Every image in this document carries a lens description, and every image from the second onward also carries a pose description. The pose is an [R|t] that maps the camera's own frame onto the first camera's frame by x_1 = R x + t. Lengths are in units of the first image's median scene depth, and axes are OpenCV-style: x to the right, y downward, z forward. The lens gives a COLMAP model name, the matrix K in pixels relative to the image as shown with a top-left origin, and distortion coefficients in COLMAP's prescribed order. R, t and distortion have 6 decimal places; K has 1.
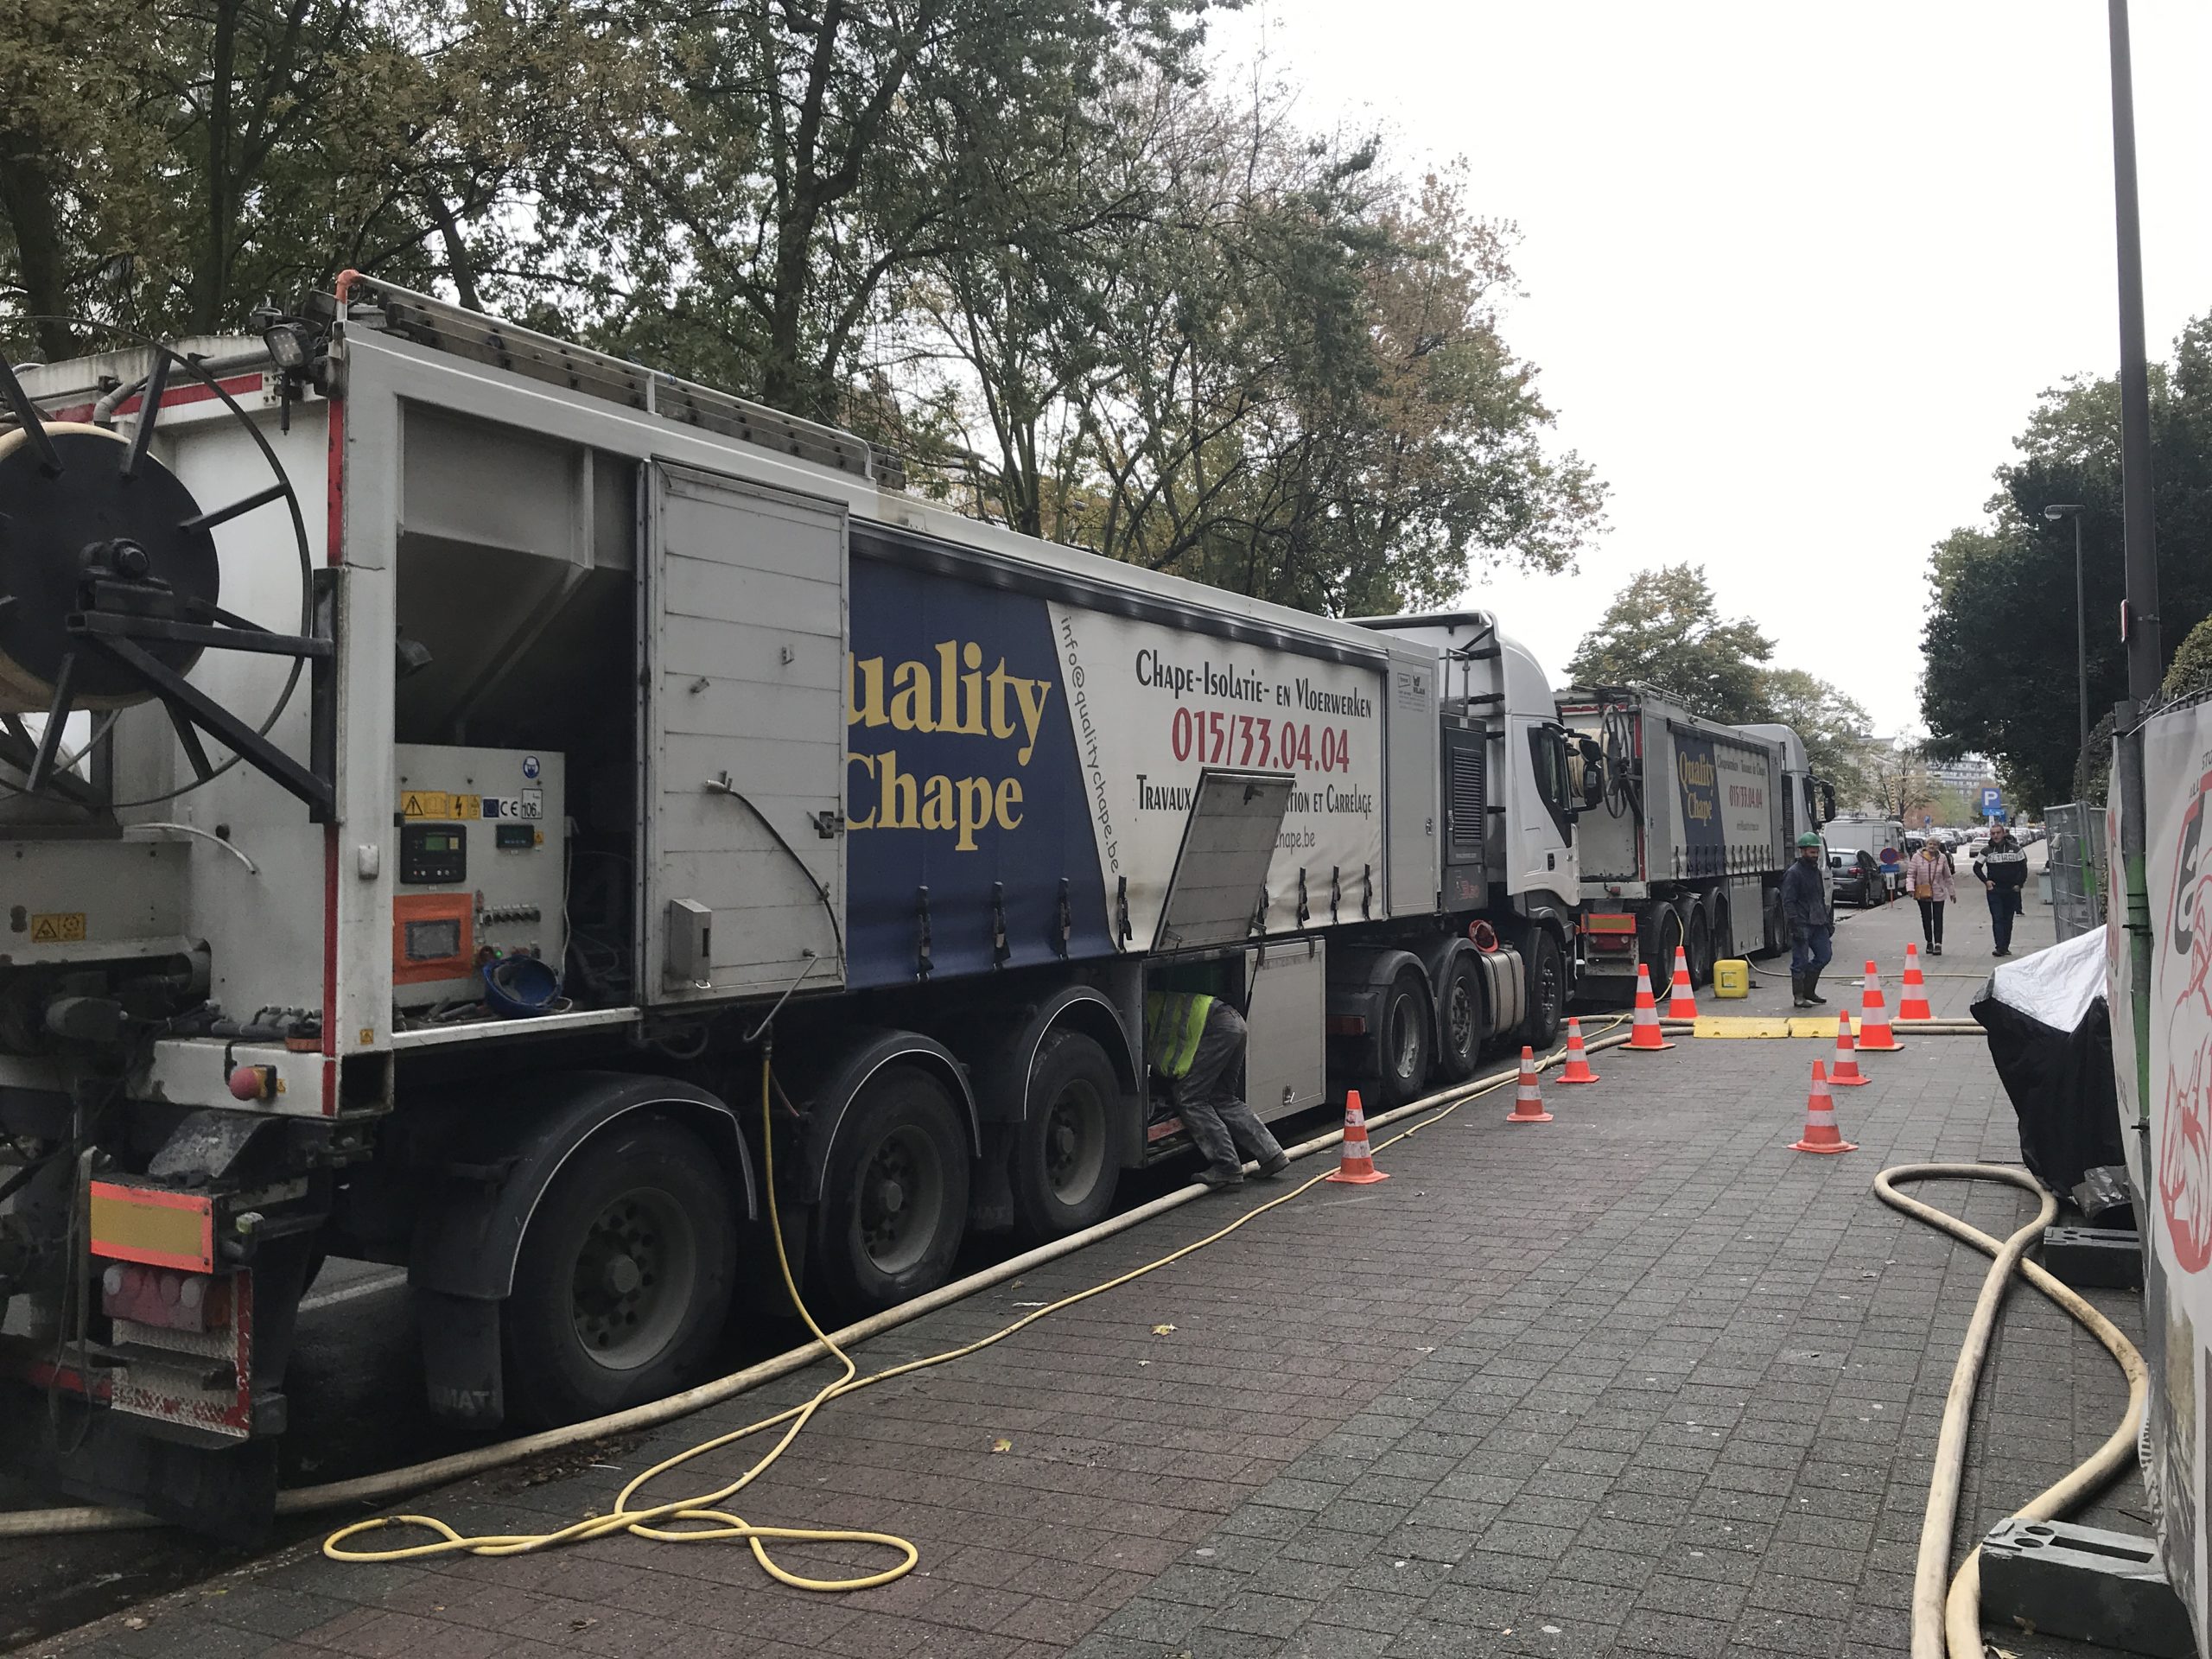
lens RADIAL K [[1848.5, 0, 1118.0], [0, 1848.5, 819.1], [0, 0, 1]] dist [0.049819, -0.098724]
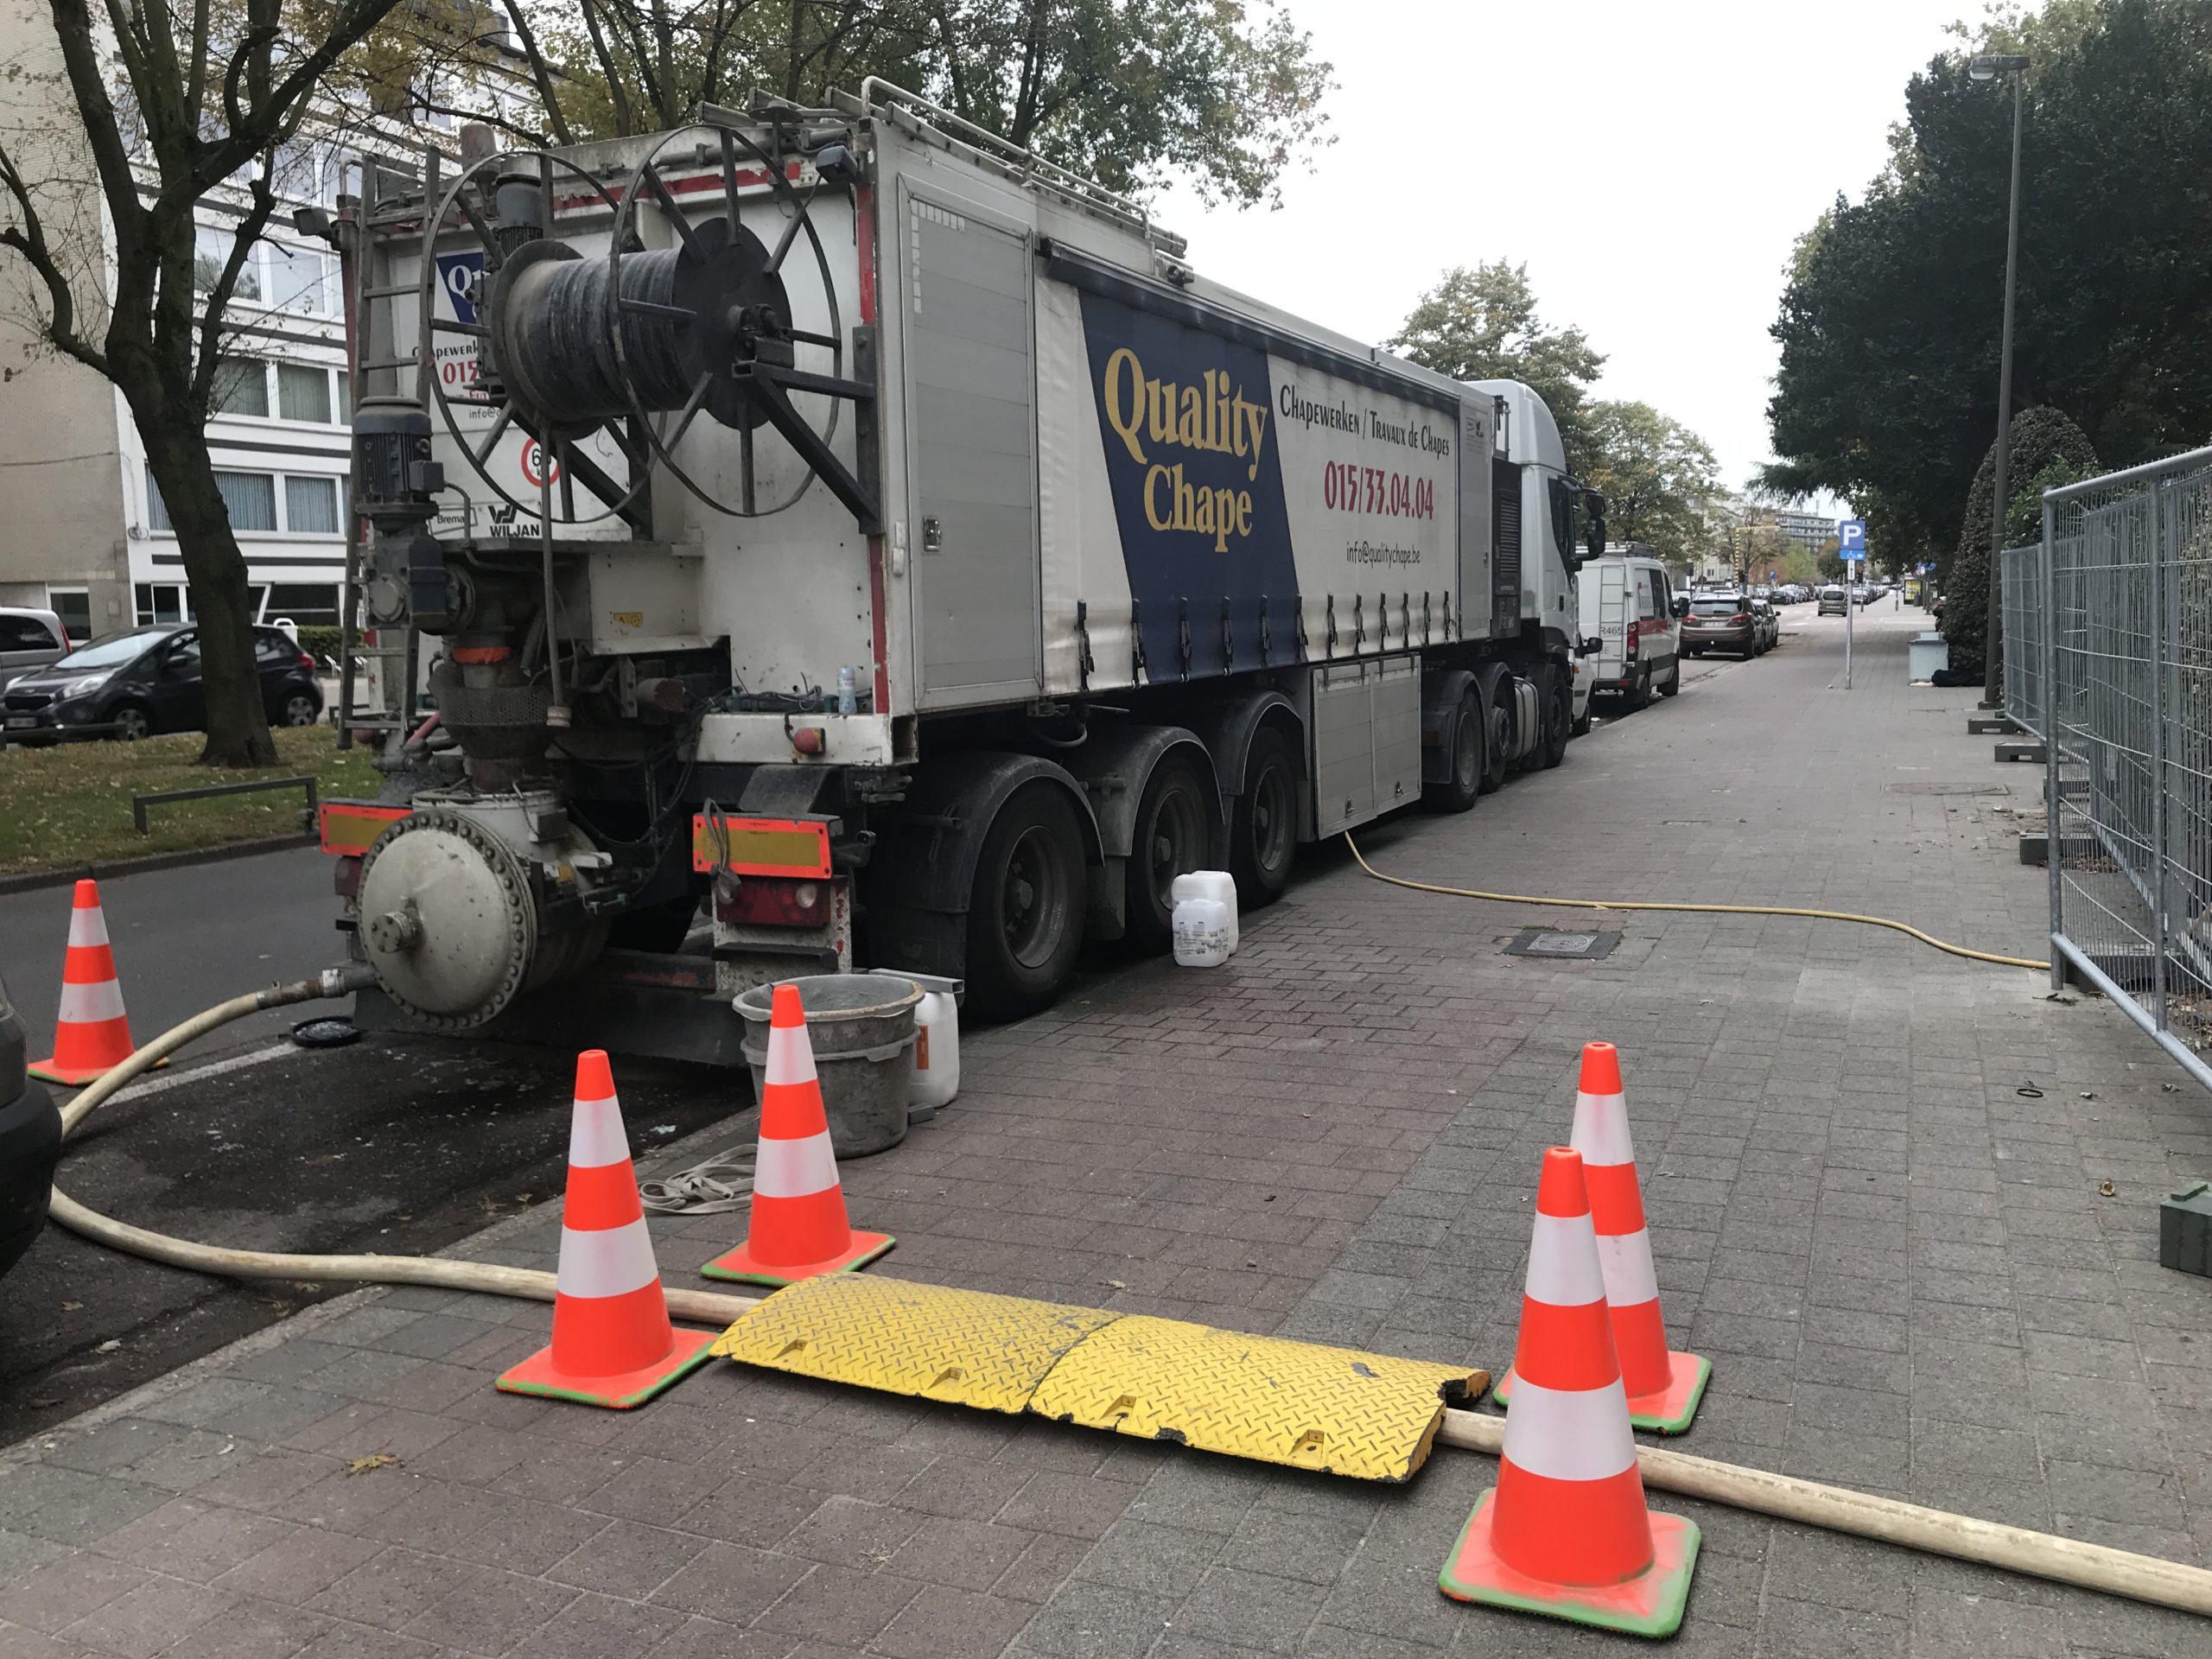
lens RADIAL K [[1856.4, 0, 1106.0], [0, 1856.4, 829.5], [0, 0, 1]] dist [0.017220, -0.015037]
pose [[0.997587, -0.004415, 0.069287, 0.133158], [-0.005139, 0.990542, 0.137115, 0.003994], [-0.069238, -0.137140, 0.988129, 0.299278]]
